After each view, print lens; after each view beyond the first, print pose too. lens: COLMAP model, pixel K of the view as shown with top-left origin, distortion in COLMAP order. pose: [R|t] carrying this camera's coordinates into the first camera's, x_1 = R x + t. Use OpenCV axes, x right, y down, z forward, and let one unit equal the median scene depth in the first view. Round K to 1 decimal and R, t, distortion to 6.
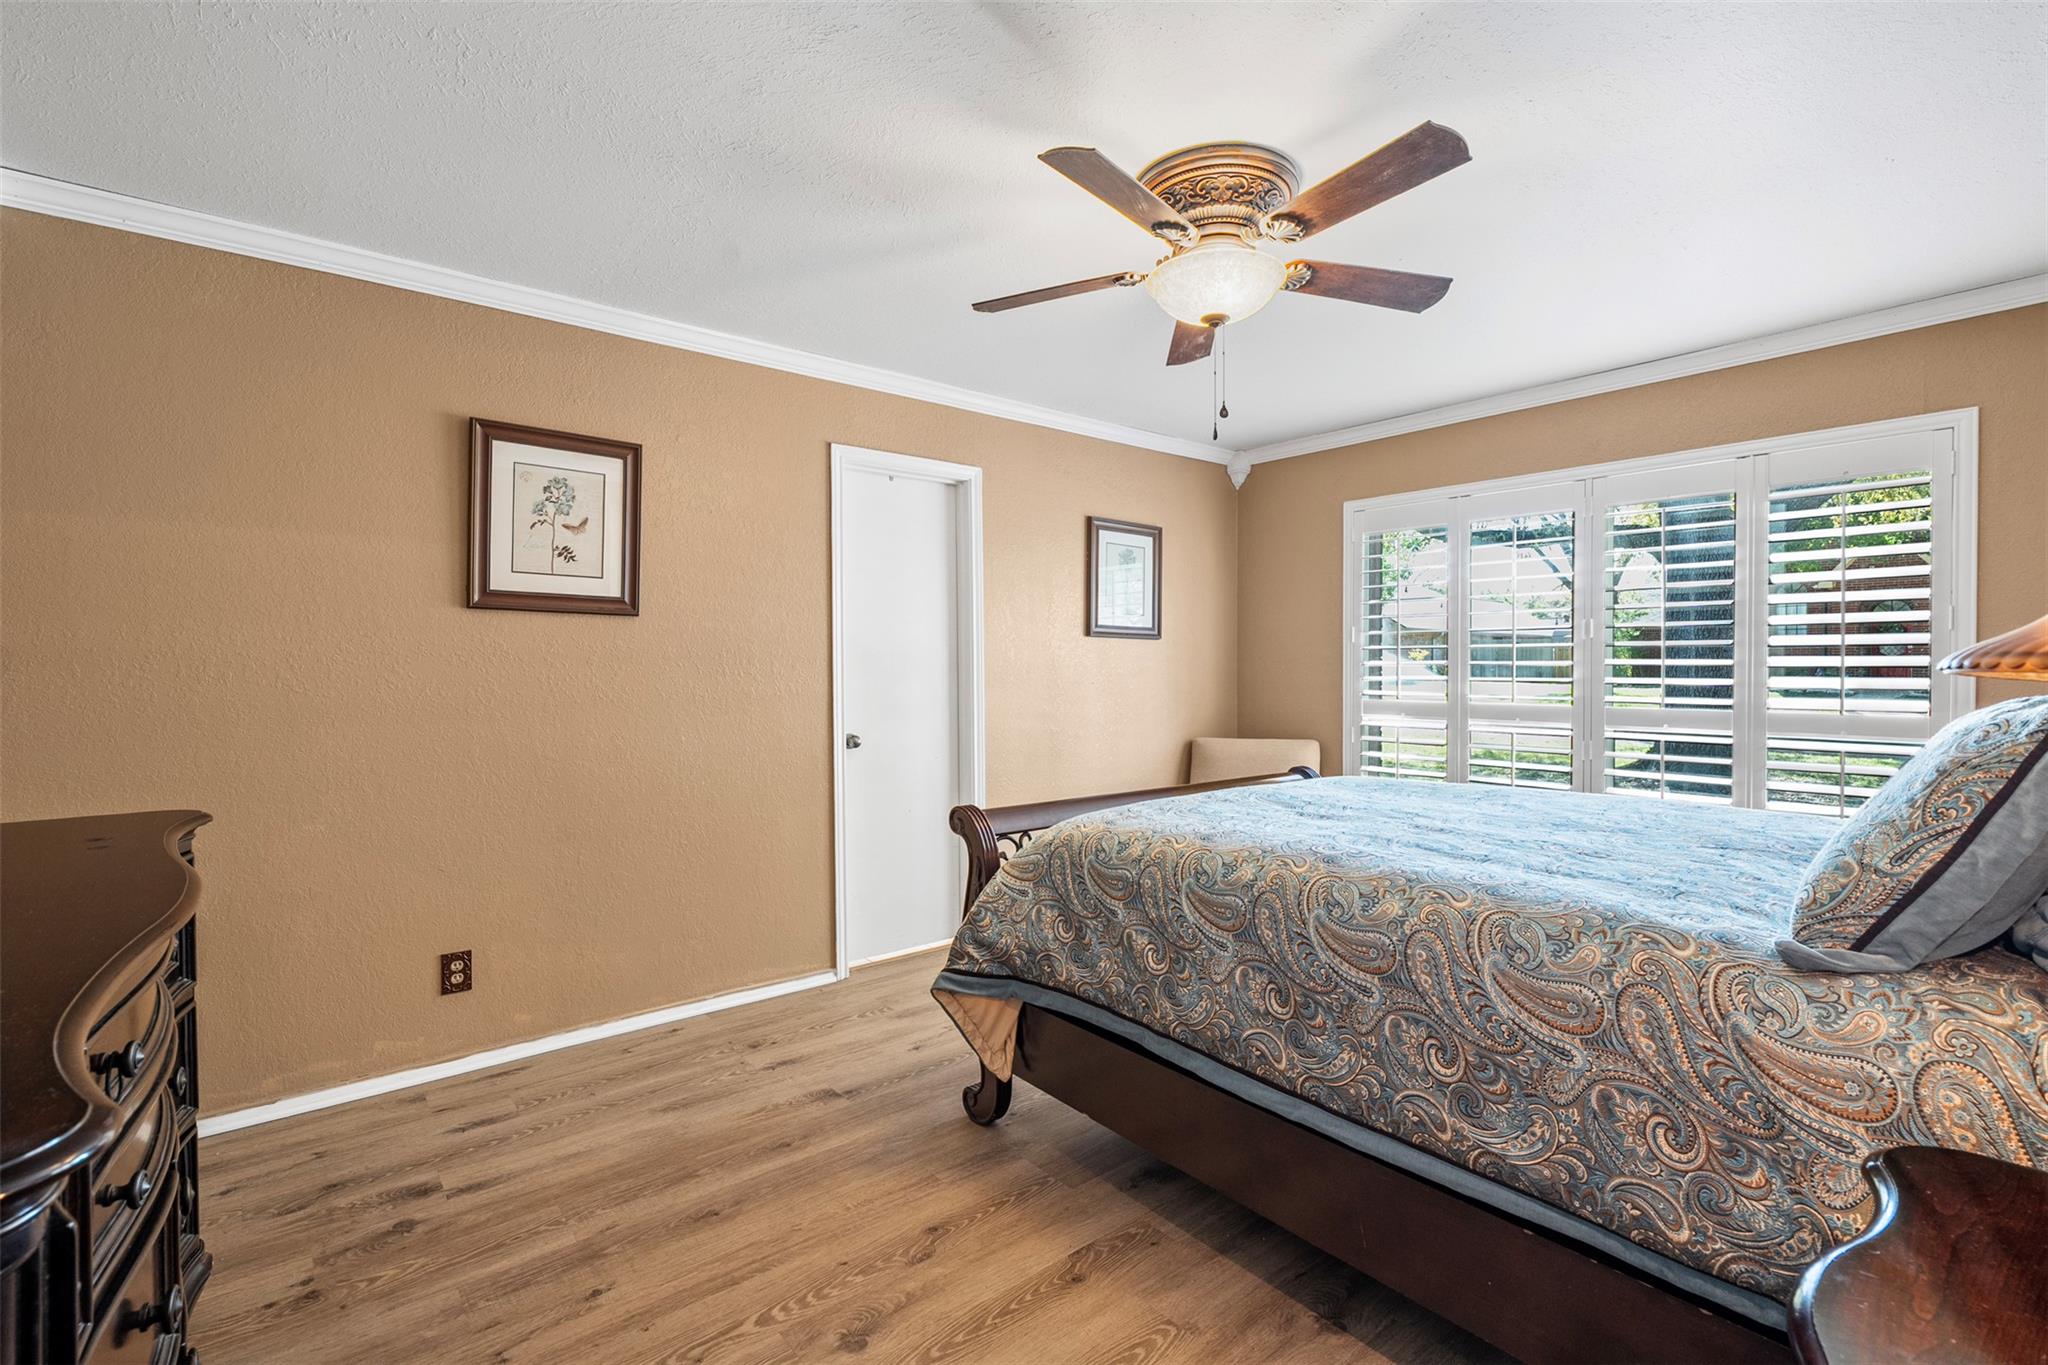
lens RADIAL K [[922.9, 0, 1029.7], [0, 922.9, 673.0], [0, 0, 1]] dist [-0.007223, 0.003441]
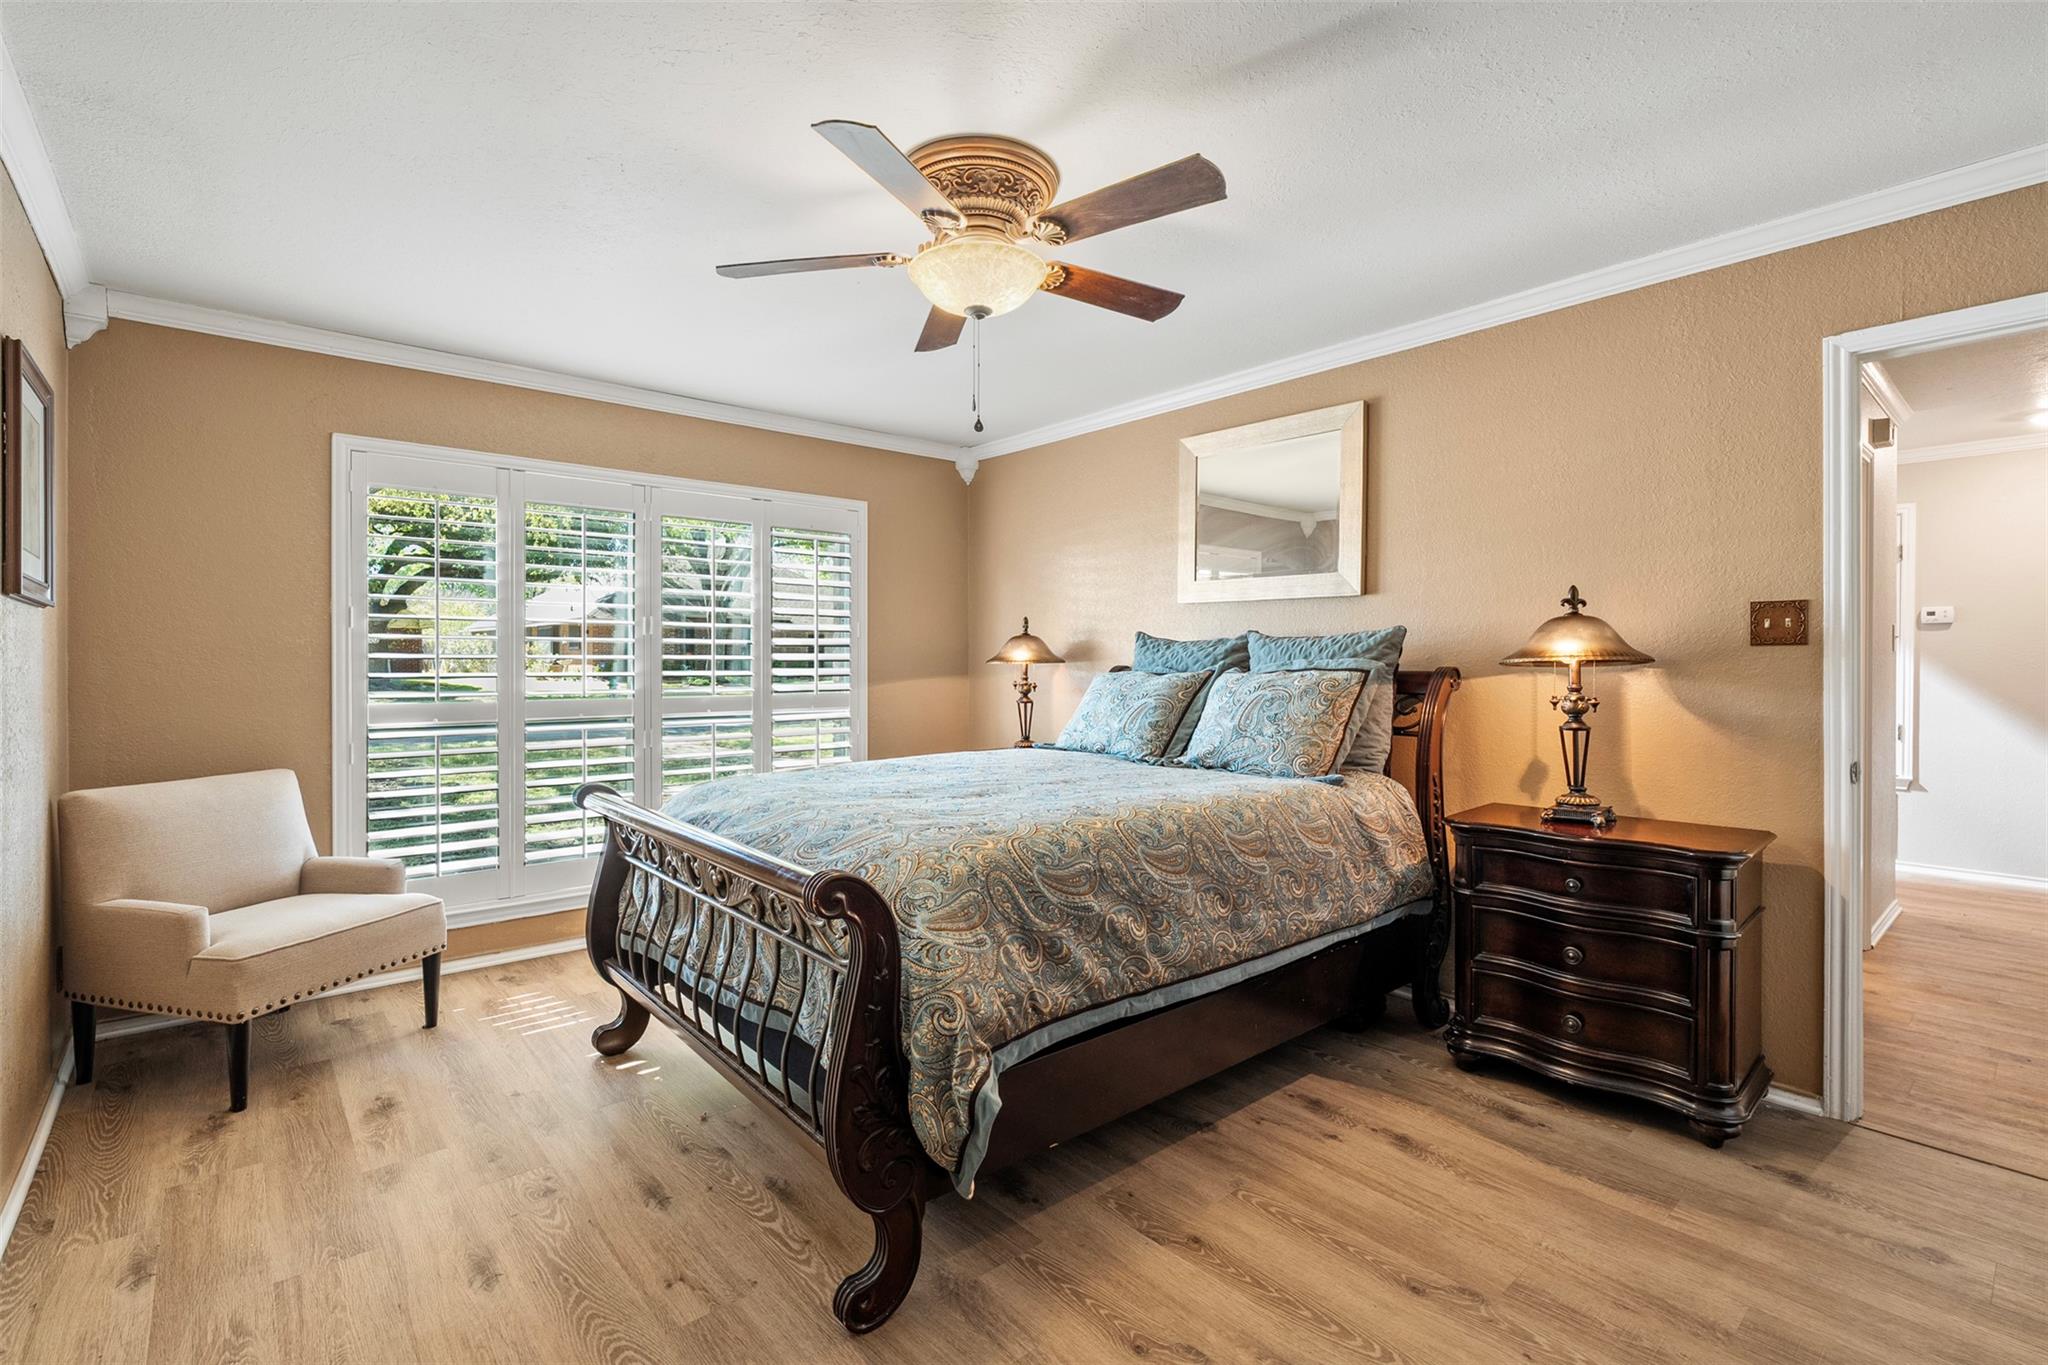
lens RADIAL K [[922.9, 0, 1027.9], [0, 922.9, 668.8], [0, 0, 1]] dist [-0.007223, 0.003441]
pose [[-0.021534, -0.007358, 0.999741, -0.976310], [0.009159, 0.999929, 0.007557, -0.003526], [-0.999726, 0.009320, -0.021465, 1.190024]]
